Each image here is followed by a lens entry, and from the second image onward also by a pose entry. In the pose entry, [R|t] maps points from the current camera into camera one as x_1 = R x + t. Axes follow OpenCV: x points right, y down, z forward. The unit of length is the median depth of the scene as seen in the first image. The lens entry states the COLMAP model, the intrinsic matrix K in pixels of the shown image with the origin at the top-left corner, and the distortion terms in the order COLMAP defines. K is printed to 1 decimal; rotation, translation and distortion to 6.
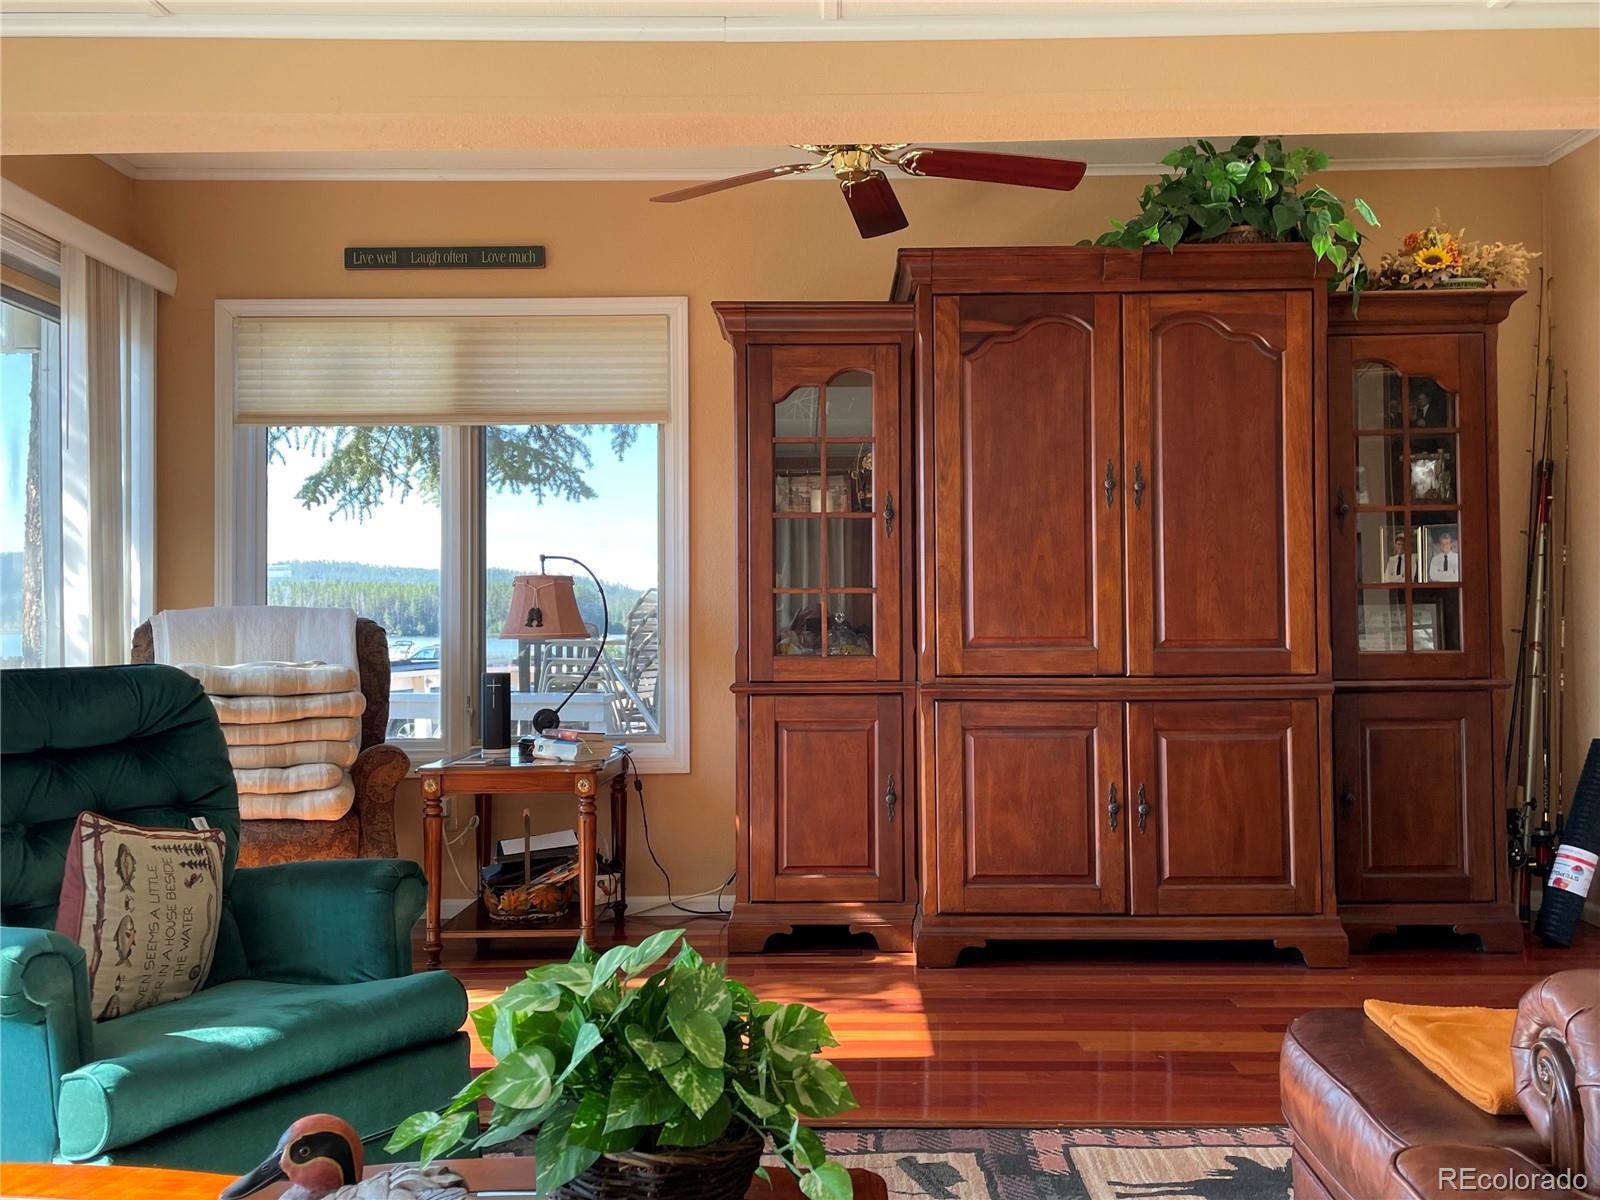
lens RADIAL K [[1465.8, 0, 813.4], [0, 1465.8, 592.2], [0, 0, 1]] dist [0.081056, 0.000000]
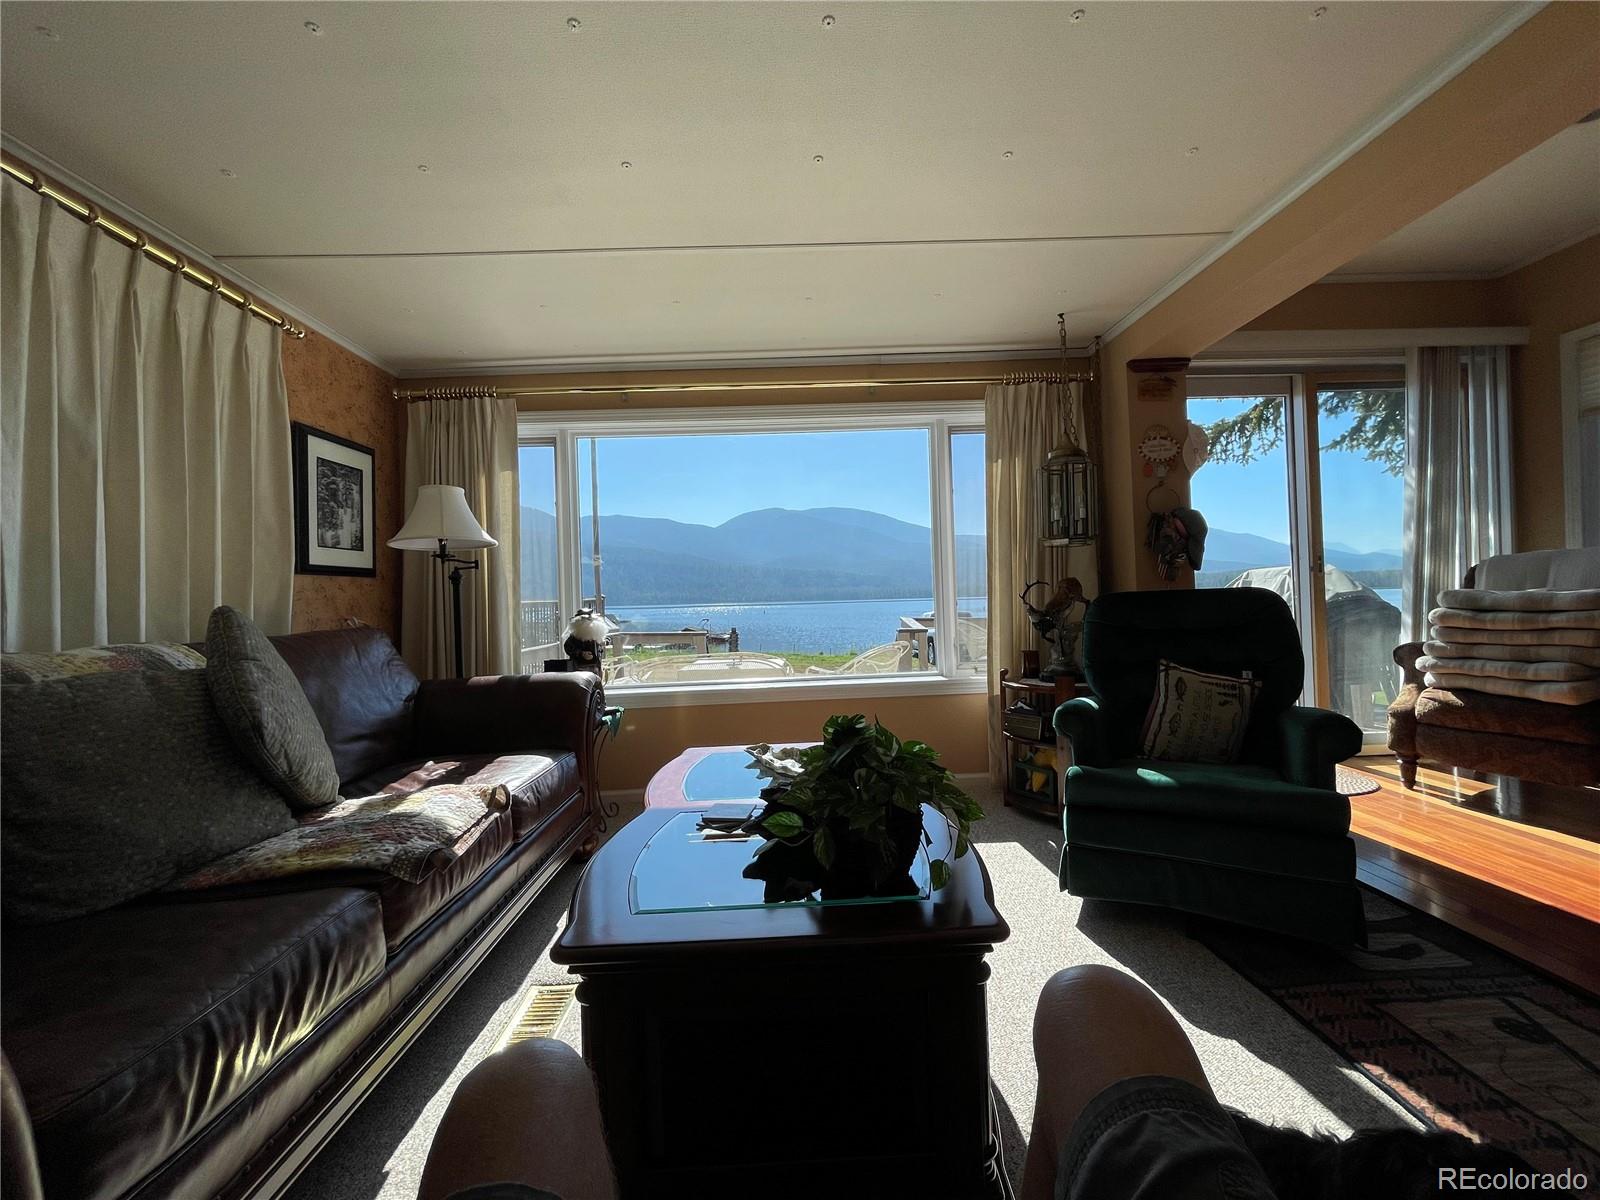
lens RADIAL K [[649.1, 0, 799.9], [0, 649.1, 596.4], [0, 0, 1]] dist [-0.008457, 0.003051]
pose [[0.033397, -0.000381, -0.999442, 0.233414], [0.045742, 0.998953, 0.001148, 0.023551], [0.998395, -0.045754, 0.033379, 0.292398]]
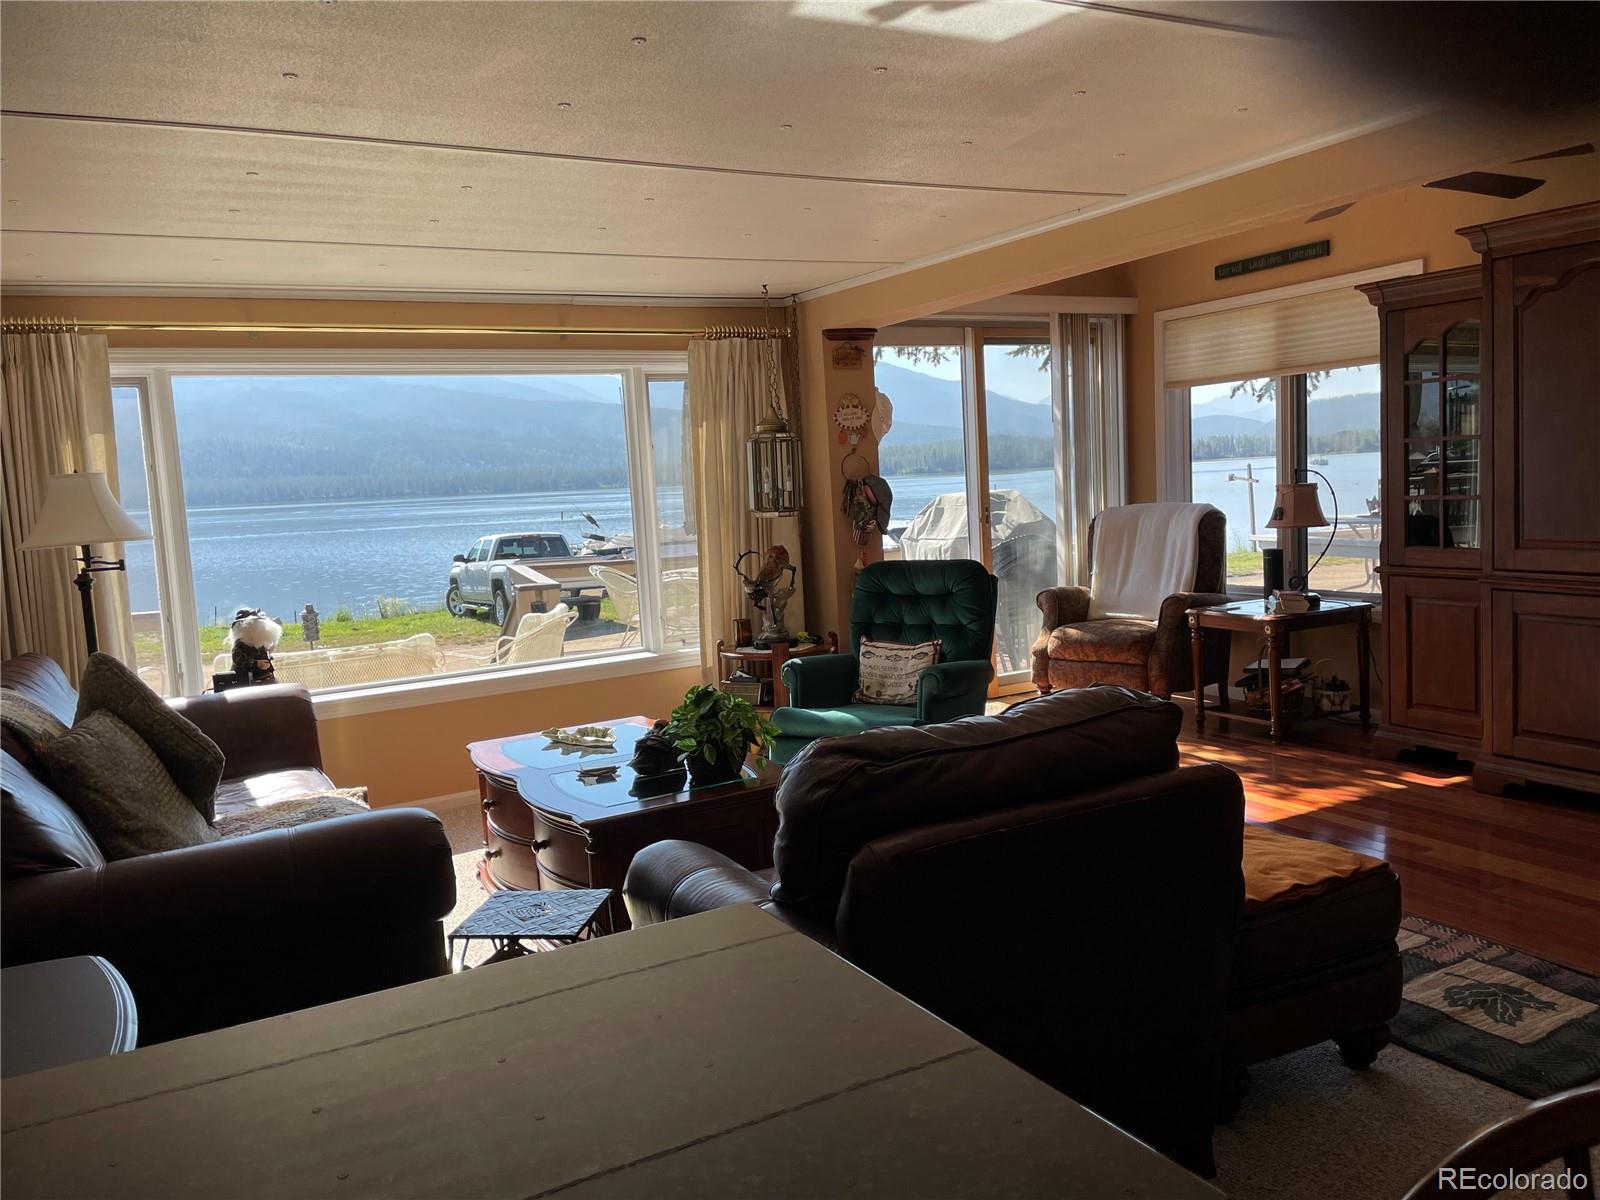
lens RADIAL K [[1219.6, 0, 823.4], [0, 1219.6, 588.9], [0, 0, 1]] dist [0.084833, -0.113714]
pose [[0.502609, 0.062881, -0.862224, 0.730599], [0.060950, 0.992292, 0.107896, -0.077695], [0.862362, -0.106782, 0.494902, -0.019058]]
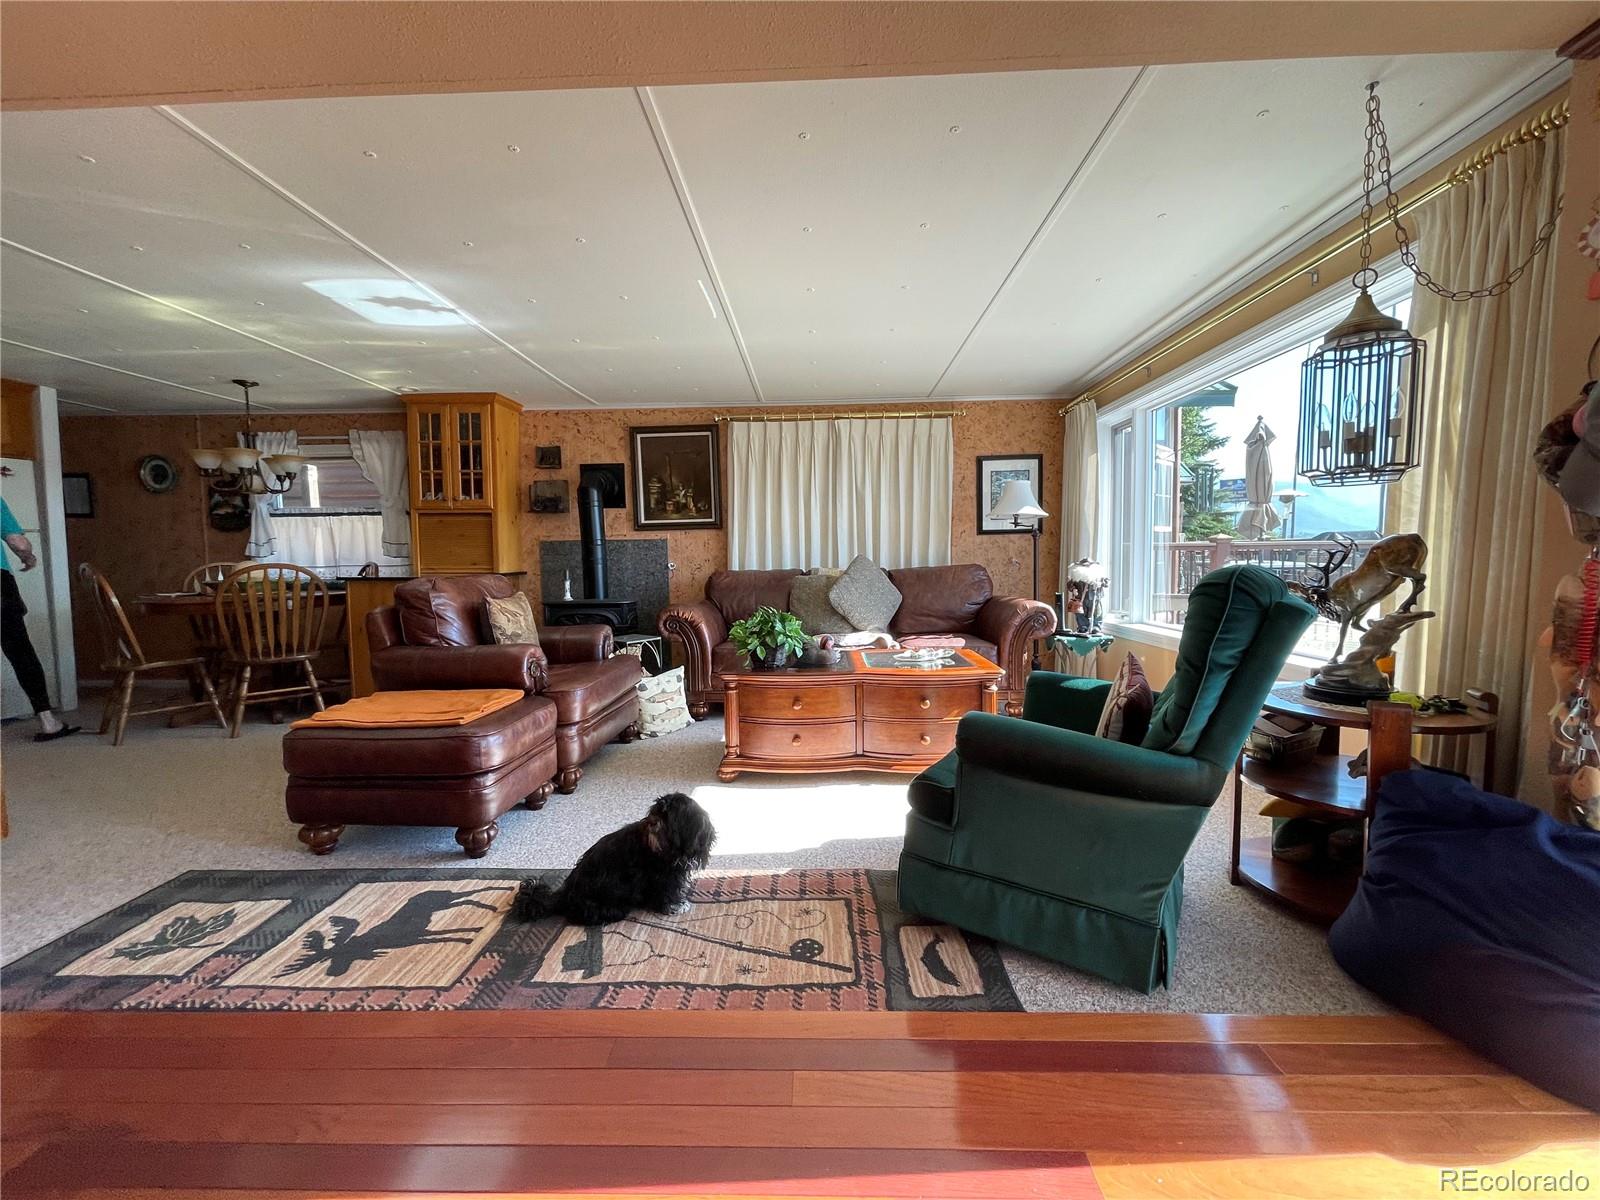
lens RADIAL K [[649.1, 0, 806.3], [0, 649.1, 596.3], [0, 0, 1]] dist [-0.008457, 0.003051]
pose [[-0.999620, 0.021203, 0.017624, -0.092960], [0.022087, 0.998426, 0.051554, 0.025829], [-0.016503, 0.051924, -0.998515, 1.042087]]
